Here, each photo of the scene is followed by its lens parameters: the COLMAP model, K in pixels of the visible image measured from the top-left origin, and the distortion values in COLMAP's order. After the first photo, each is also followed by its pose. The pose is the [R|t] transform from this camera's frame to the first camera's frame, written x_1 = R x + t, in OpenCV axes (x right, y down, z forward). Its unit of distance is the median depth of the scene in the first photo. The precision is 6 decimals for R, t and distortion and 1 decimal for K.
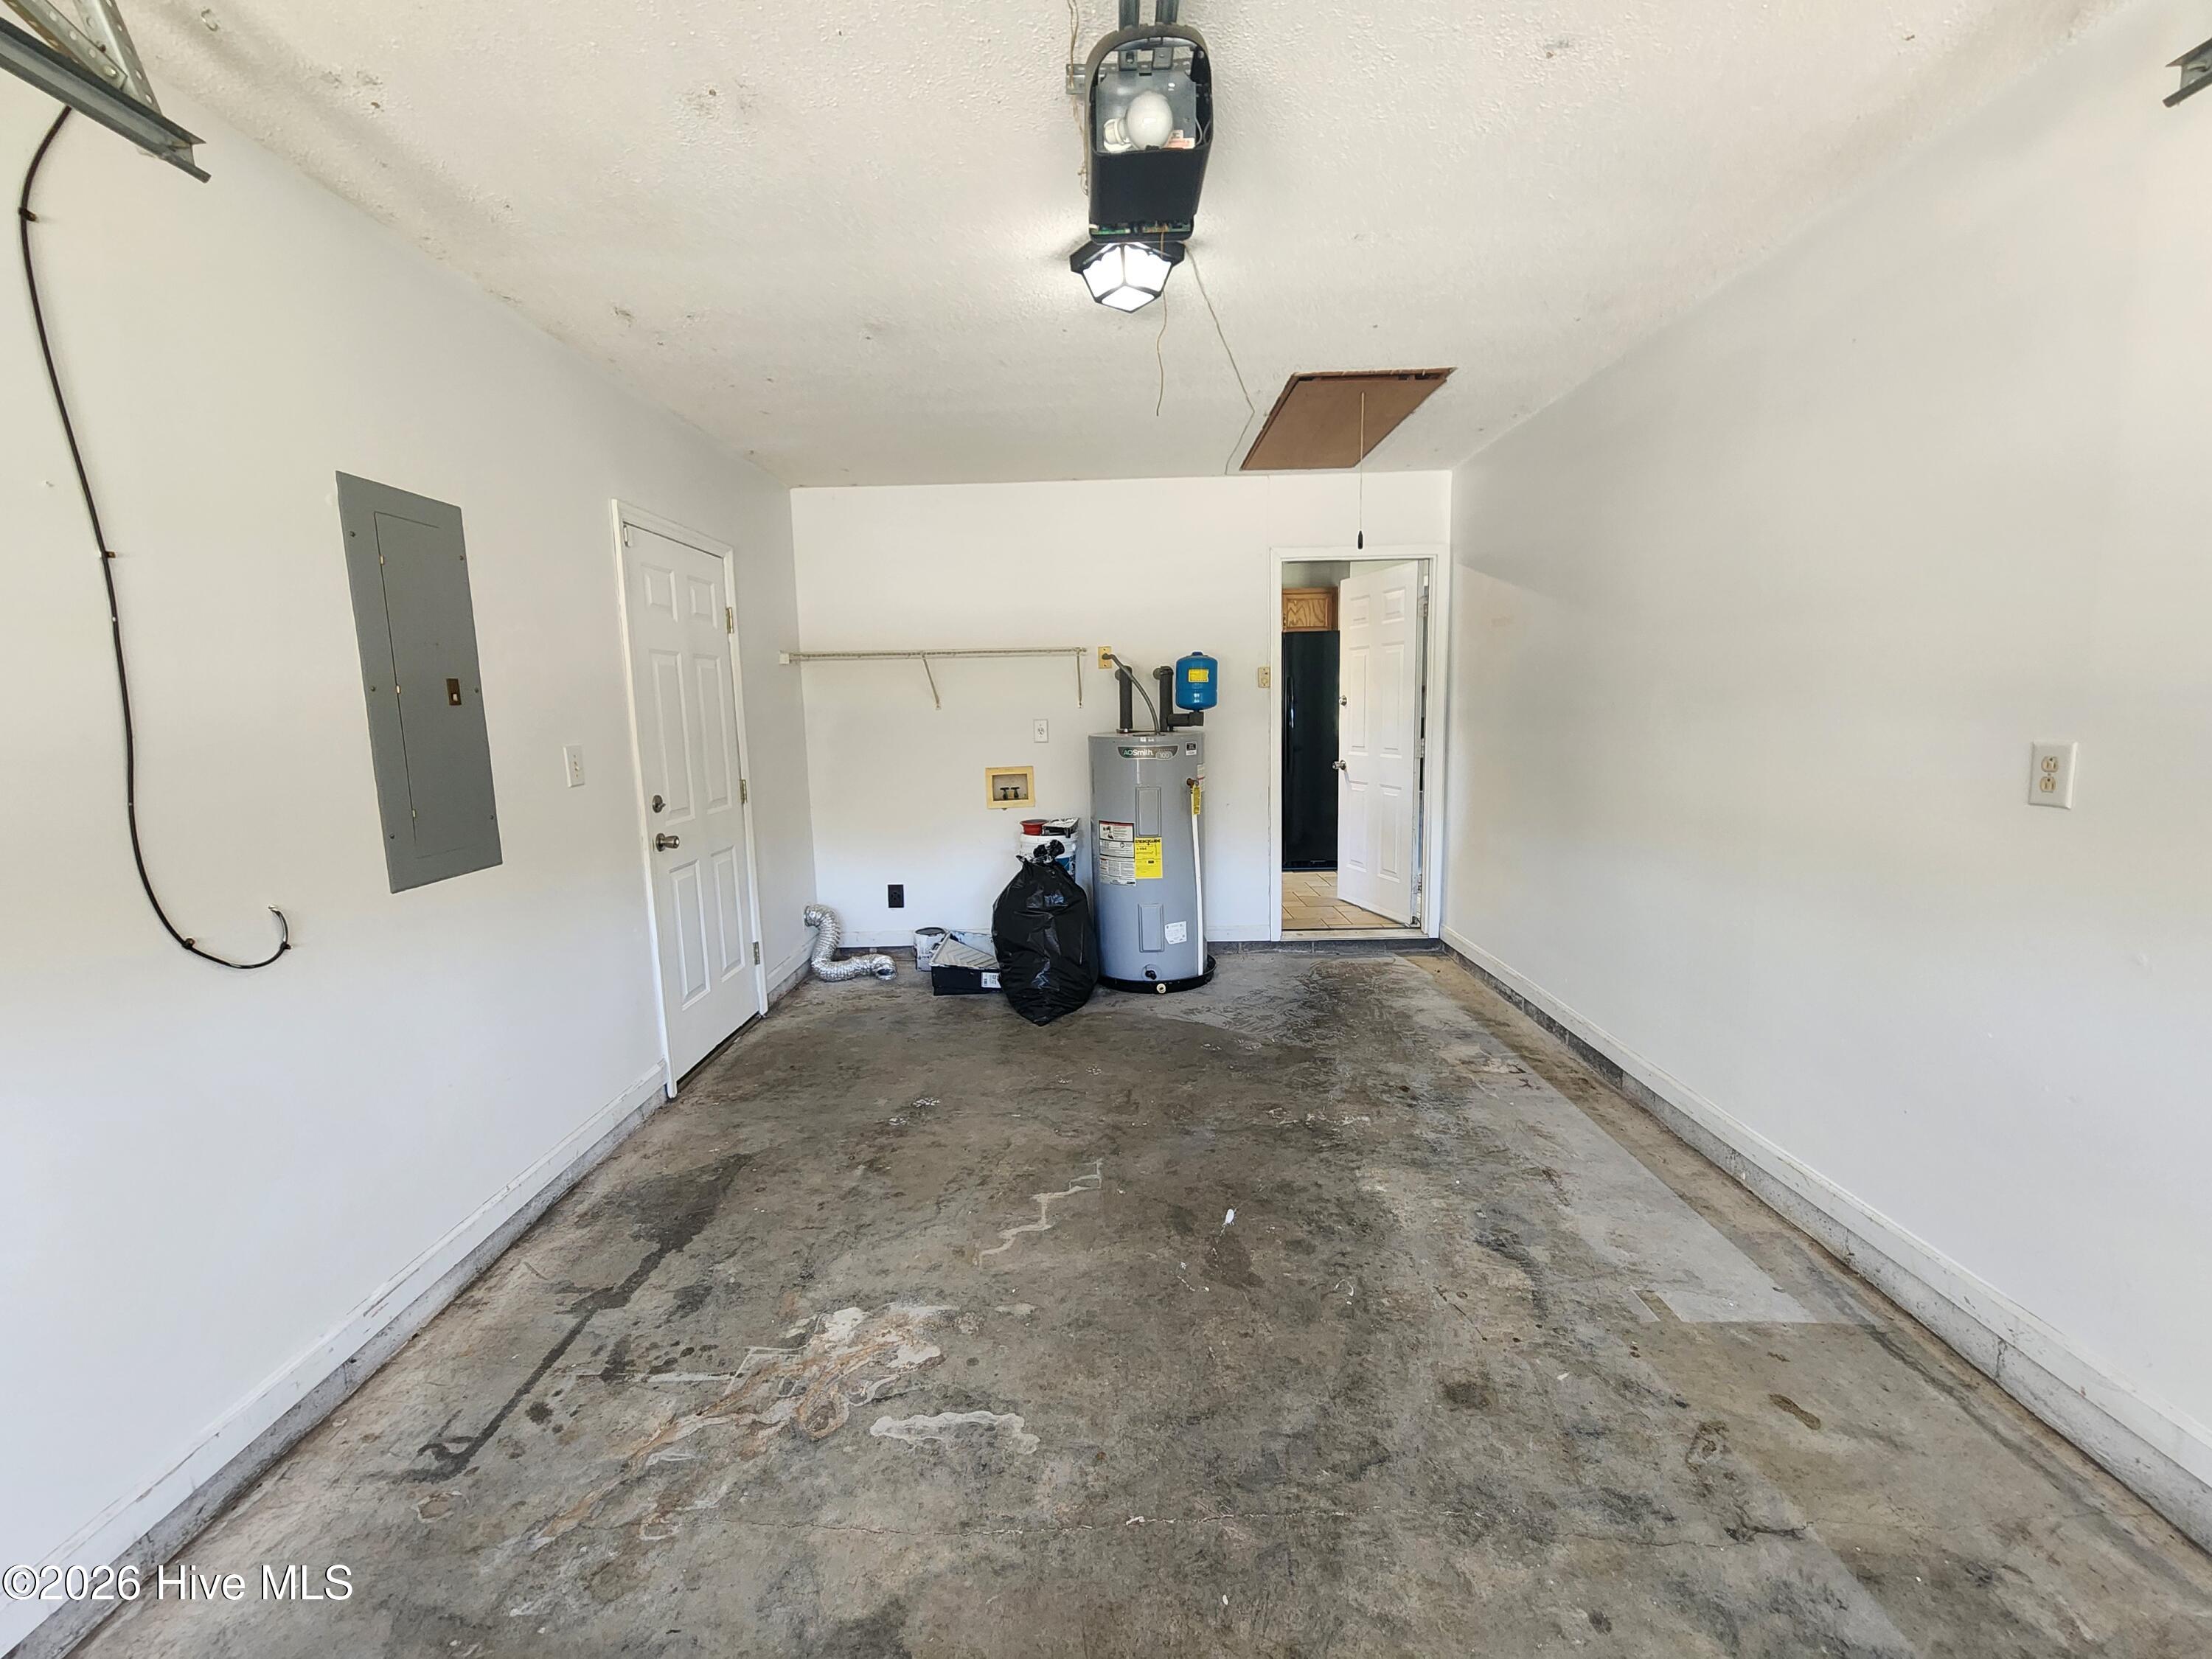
lens RADIAL K [[918.3, 0, 1088.7], [0, 918.3, 835.9], [0, 0, 1]] dist [0.000333, 0.000164]
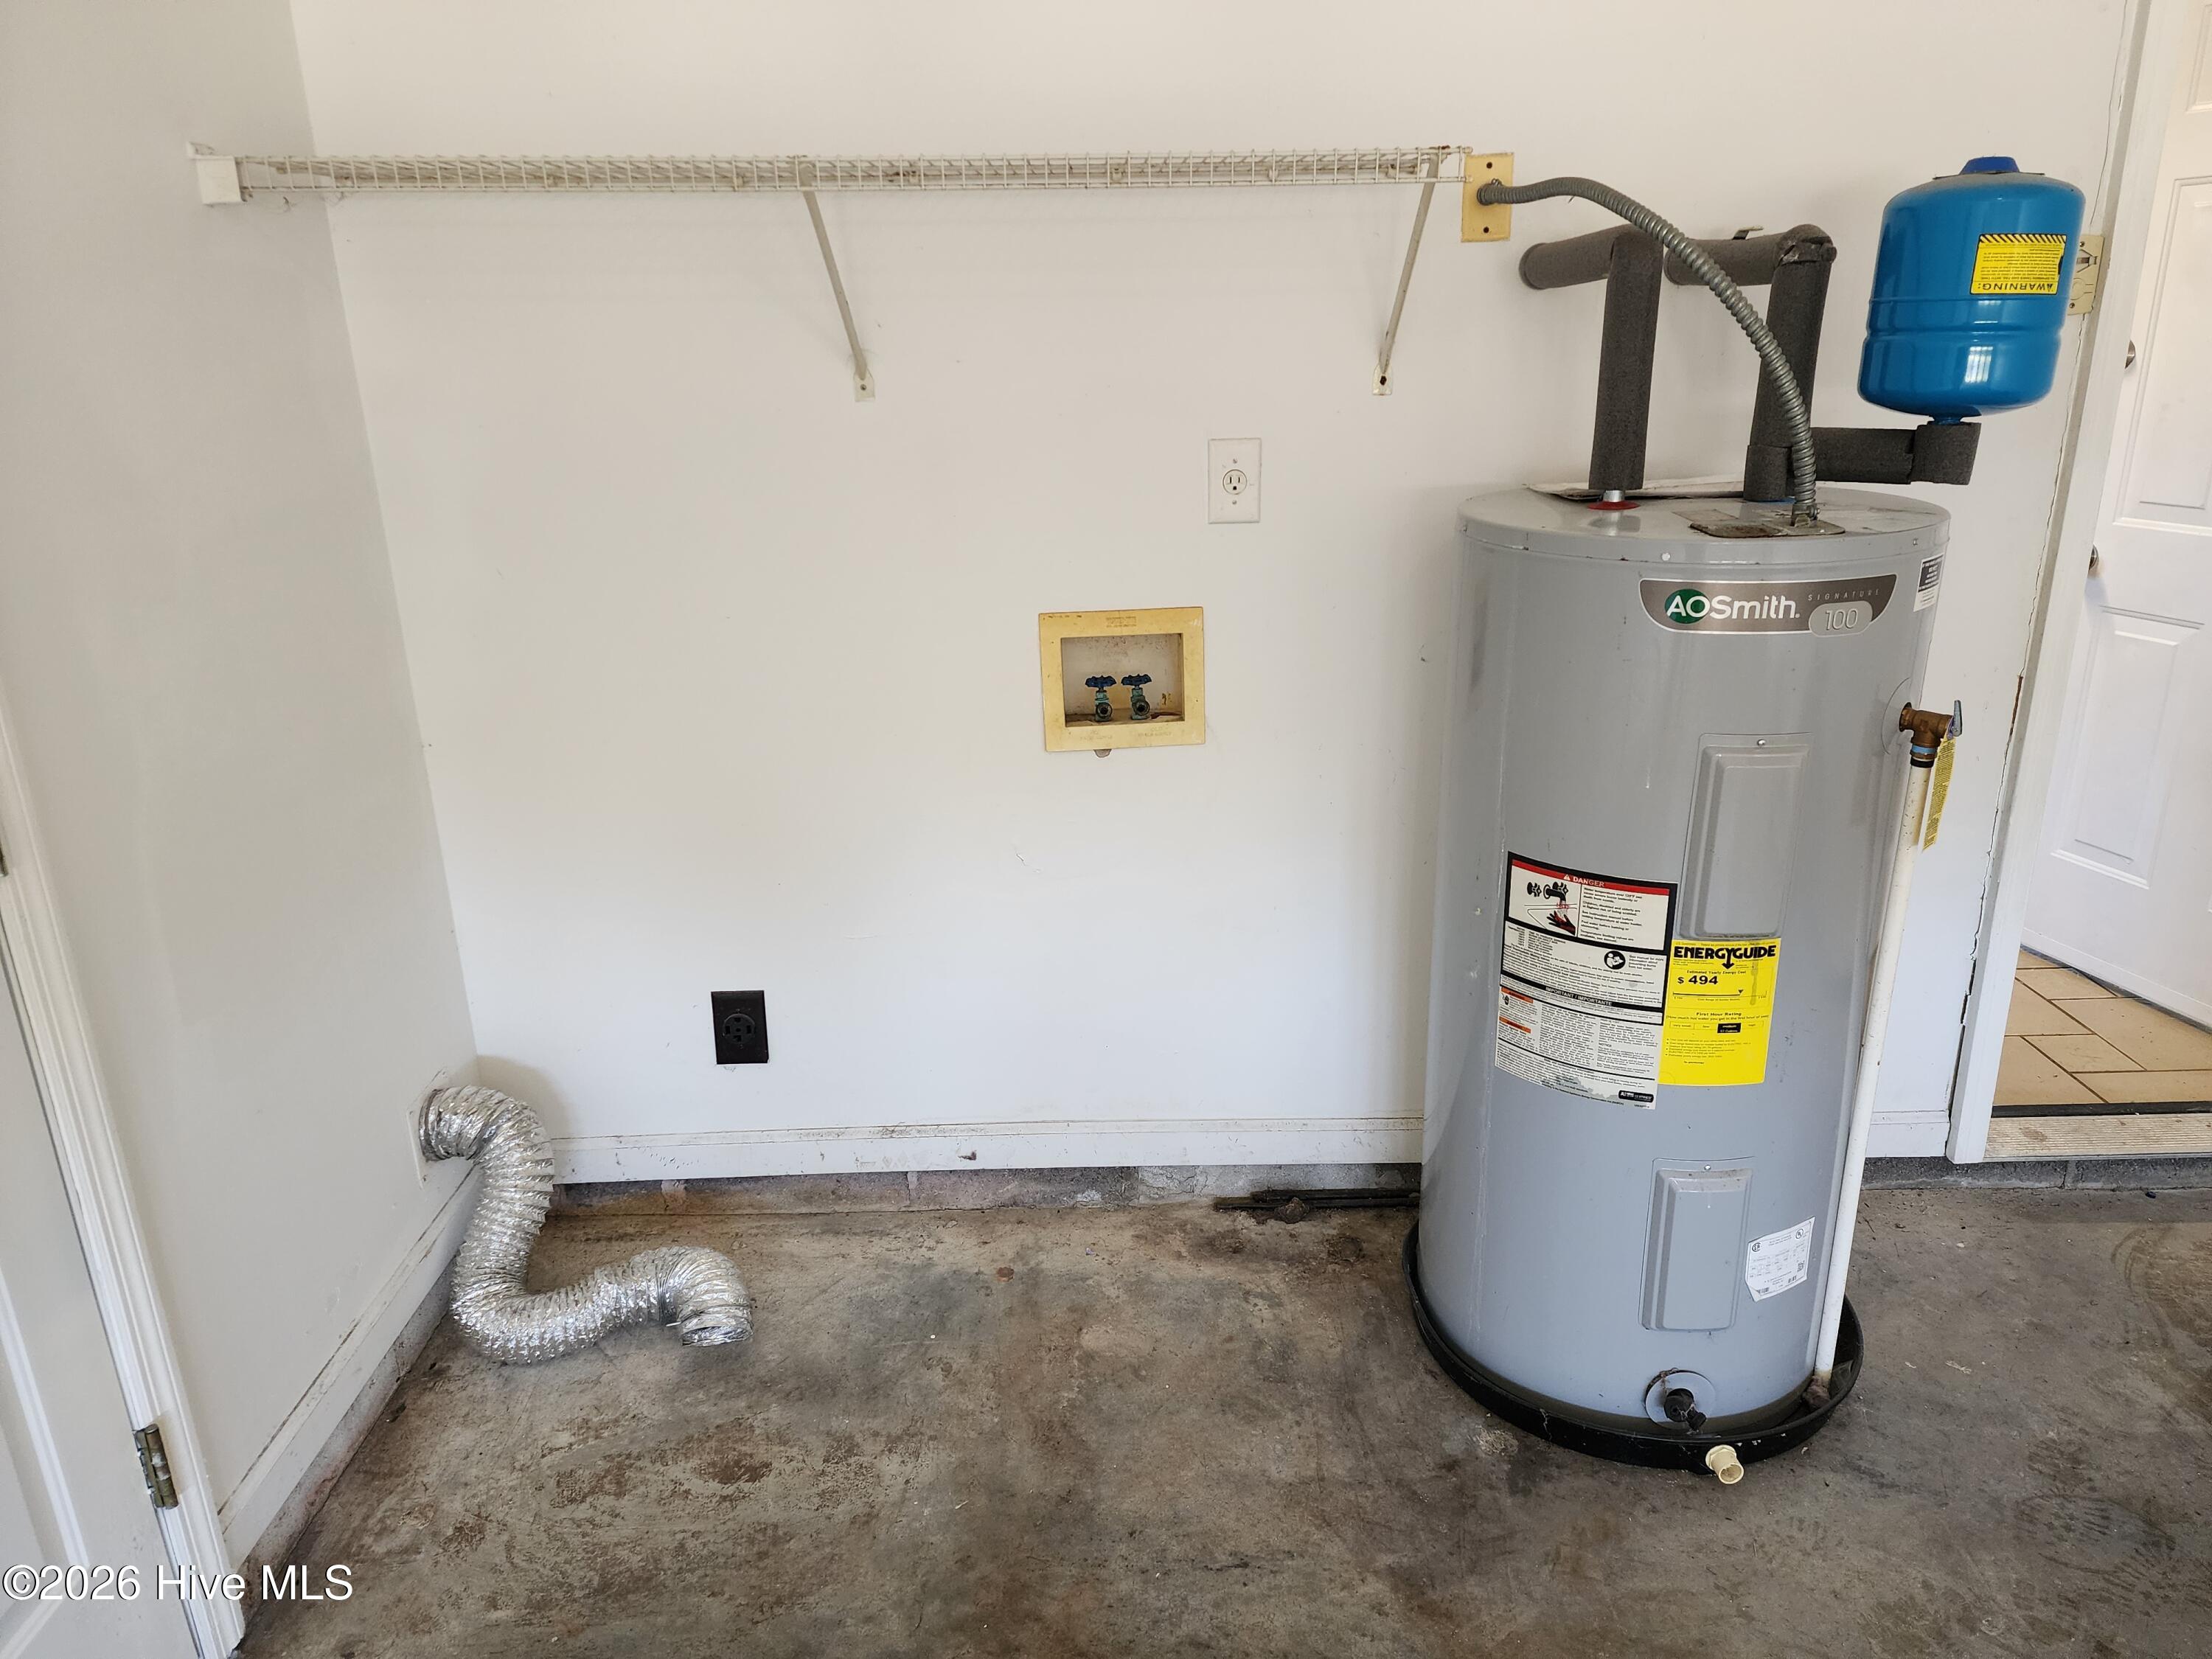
lens RADIAL K [[1472.4, 0, 1119.3], [0, 1472.4, 824.6], [0, 0, 1]] dist [0.043713, 0.000006]
pose [[0.999237, -0.006999, 0.038424, -0.118456], [0.000180, 0.984628, 0.174663, -0.100988], [-0.039055, -0.174523, 0.983878, 0.606471]]
